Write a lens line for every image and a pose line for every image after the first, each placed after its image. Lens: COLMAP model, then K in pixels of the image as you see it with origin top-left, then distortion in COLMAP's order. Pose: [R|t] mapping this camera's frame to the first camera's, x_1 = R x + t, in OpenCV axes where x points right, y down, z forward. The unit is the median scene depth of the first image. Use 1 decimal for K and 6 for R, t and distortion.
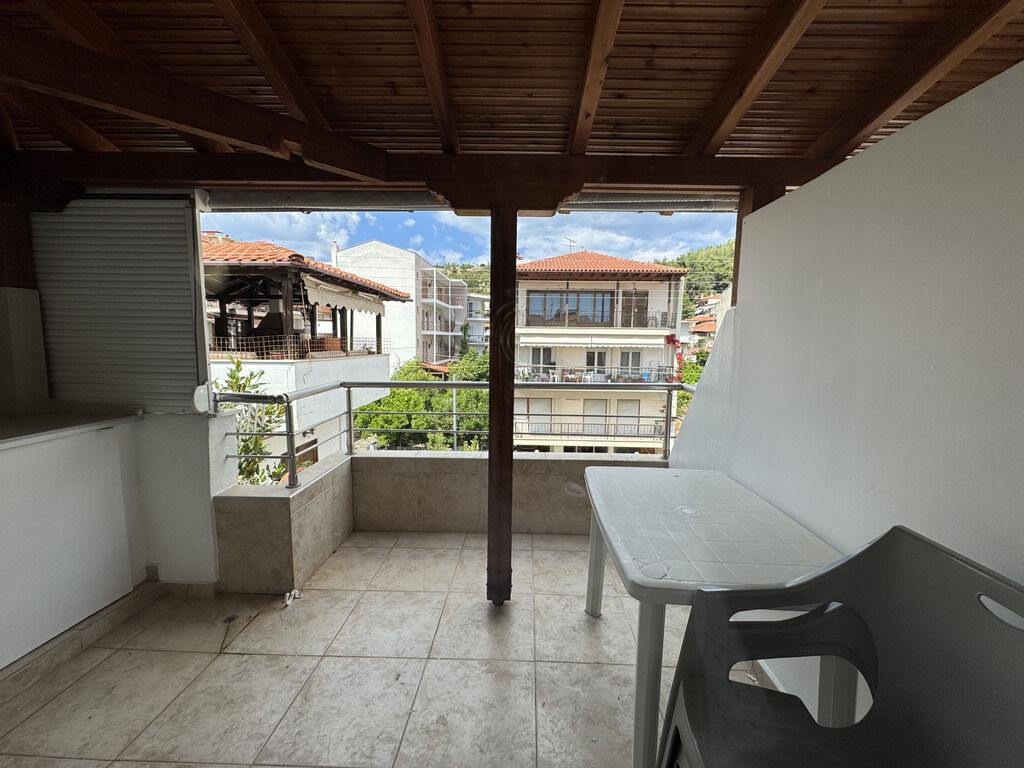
lens RADIAL K [[412.2, 0, 516.6], [0, 412.2, 385.2], [0, 0, 1]] dist [0.002223, 0.000052]
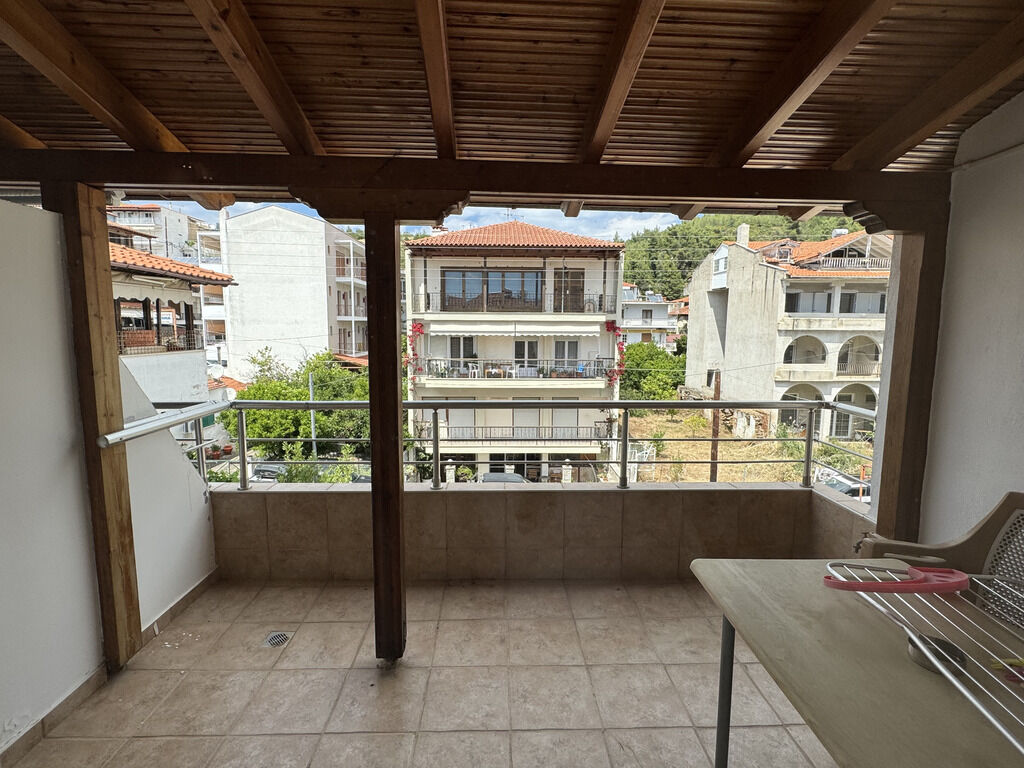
lens RADIAL K [[494.4, 0, 514.6], [0, 494.4, 385.6], [0, 0, 1]] dist [-0.003158, -0.000427]
pose [[0.998242, -0.012757, 0.057875, 0.112420], [0.012045, 0.999848, 0.012637, -0.003942], [-0.058027, -0.011918, 0.998244, -0.008780]]
